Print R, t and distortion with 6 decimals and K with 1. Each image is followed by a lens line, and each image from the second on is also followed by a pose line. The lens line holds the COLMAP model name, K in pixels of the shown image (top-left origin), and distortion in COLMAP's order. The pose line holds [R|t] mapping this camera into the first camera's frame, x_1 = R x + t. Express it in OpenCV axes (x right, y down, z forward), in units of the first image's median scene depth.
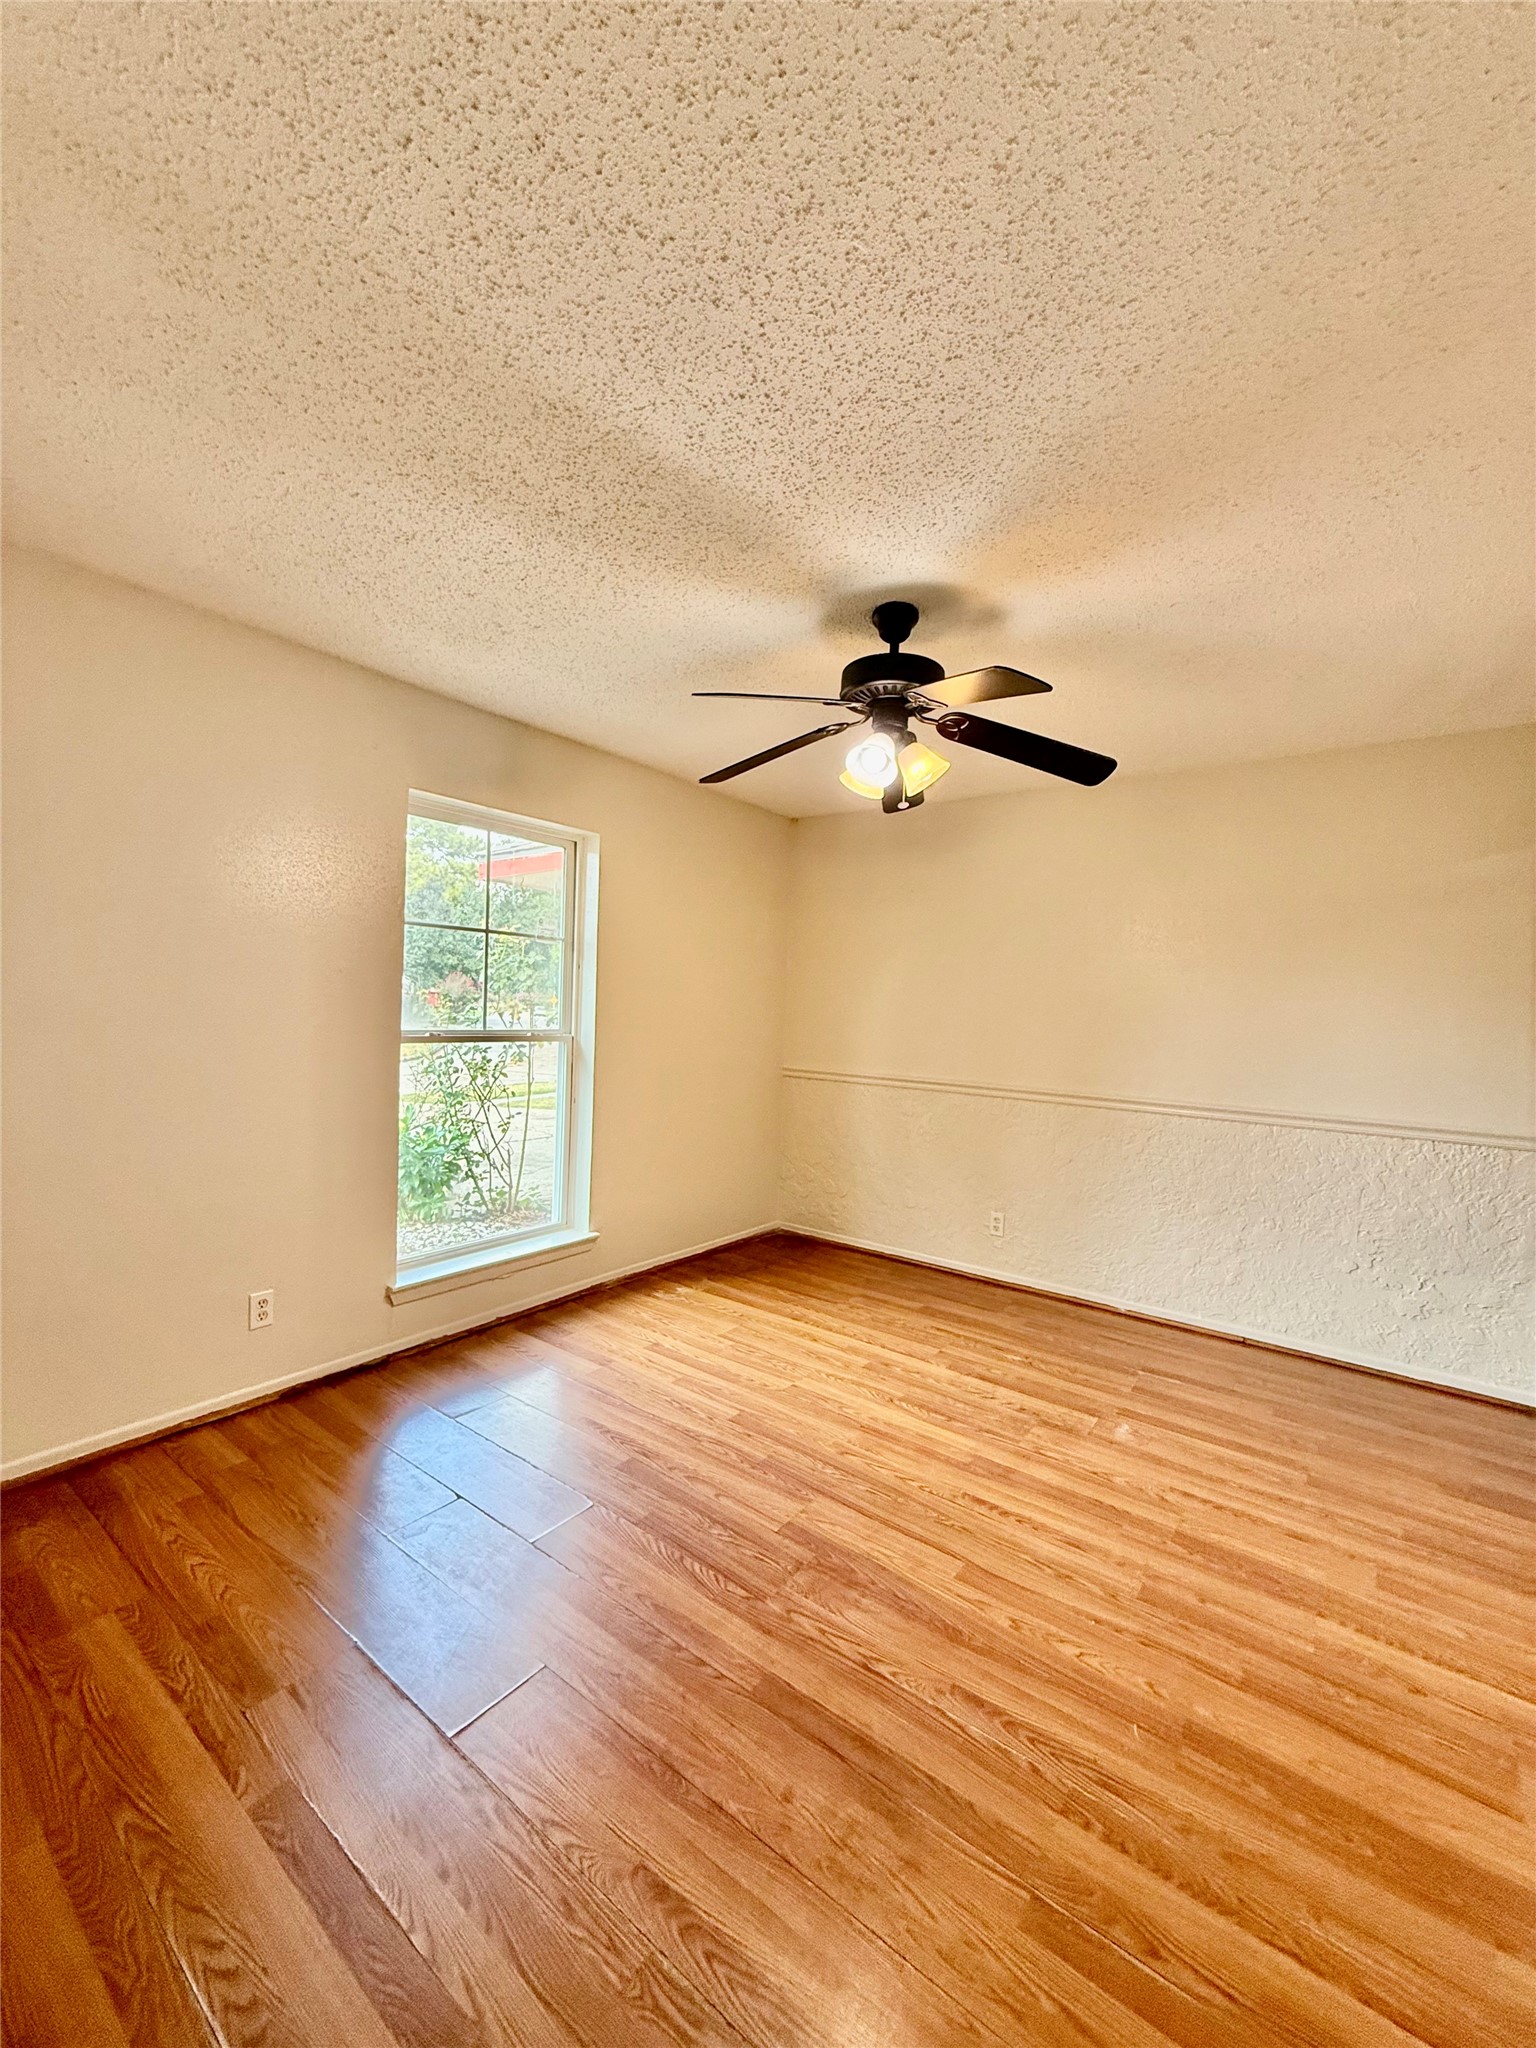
lens RADIAL K [[822.6, 0, 756.9], [0, 822.6, 1012.2], [0, 0, 1]] dist [0.001853, -0.000171]
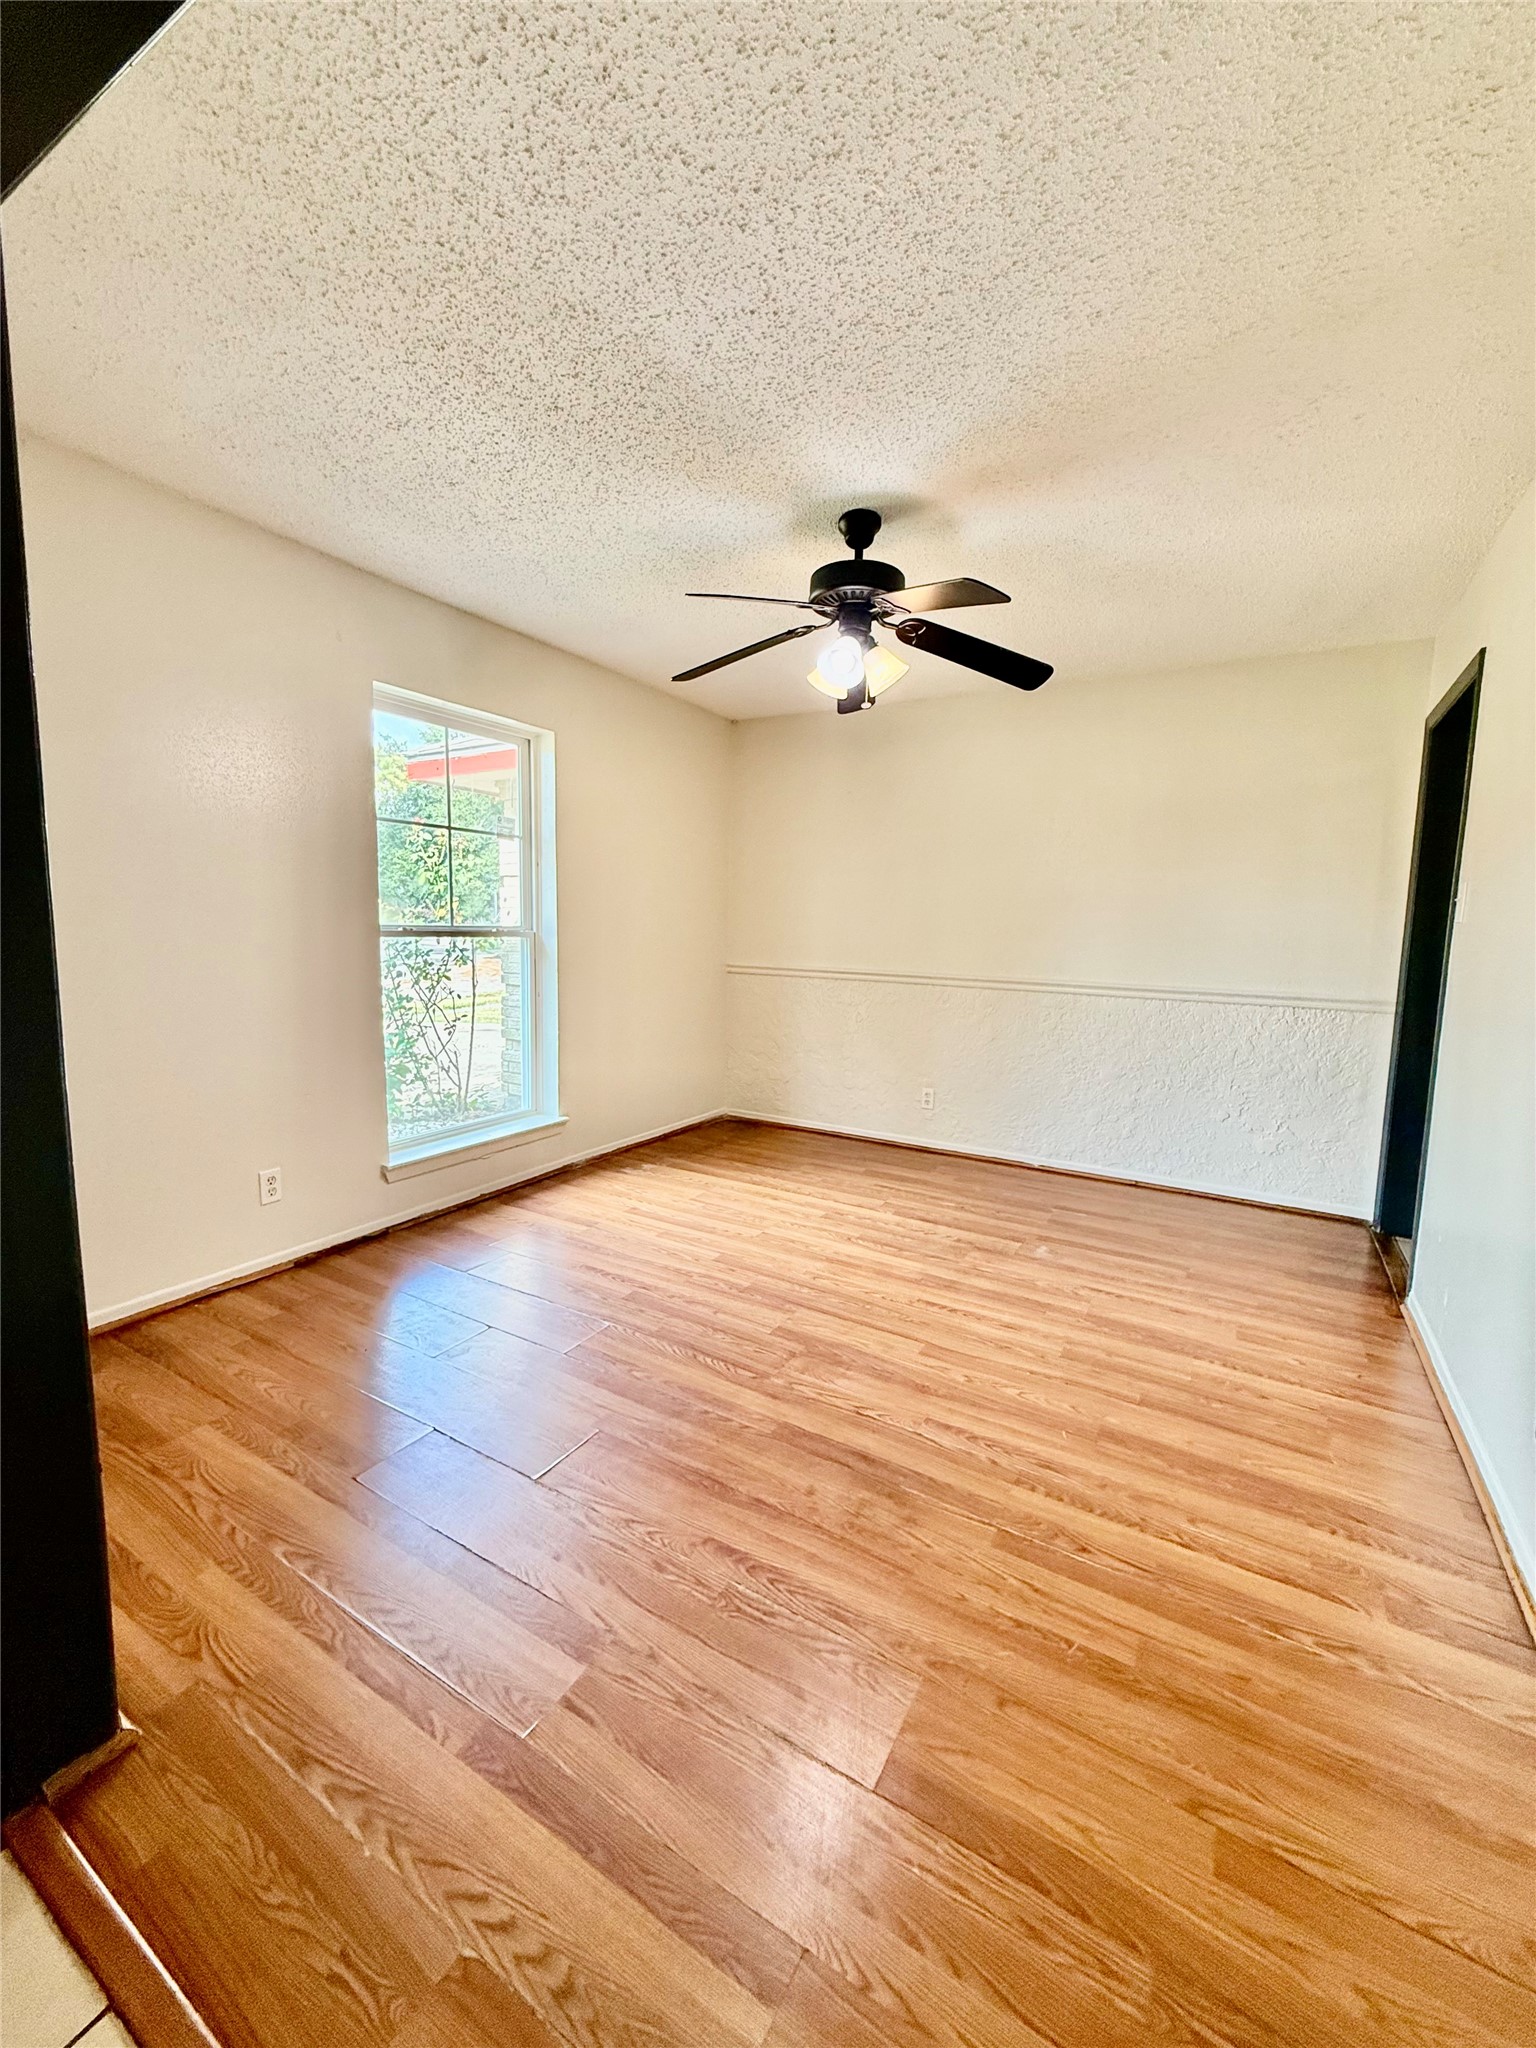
lens RADIAL K [[822.6, 0, 762.1], [0, 822.6, 1009.2], [0, 0, 1]] dist [0.001853, -0.000171]
pose [[0.993367, -0.024972, 0.112243, -0.119602], [0.013371, 0.994597, 0.102948, 0.046873], [-0.114207, -0.100764, 0.988334, -0.137956]]
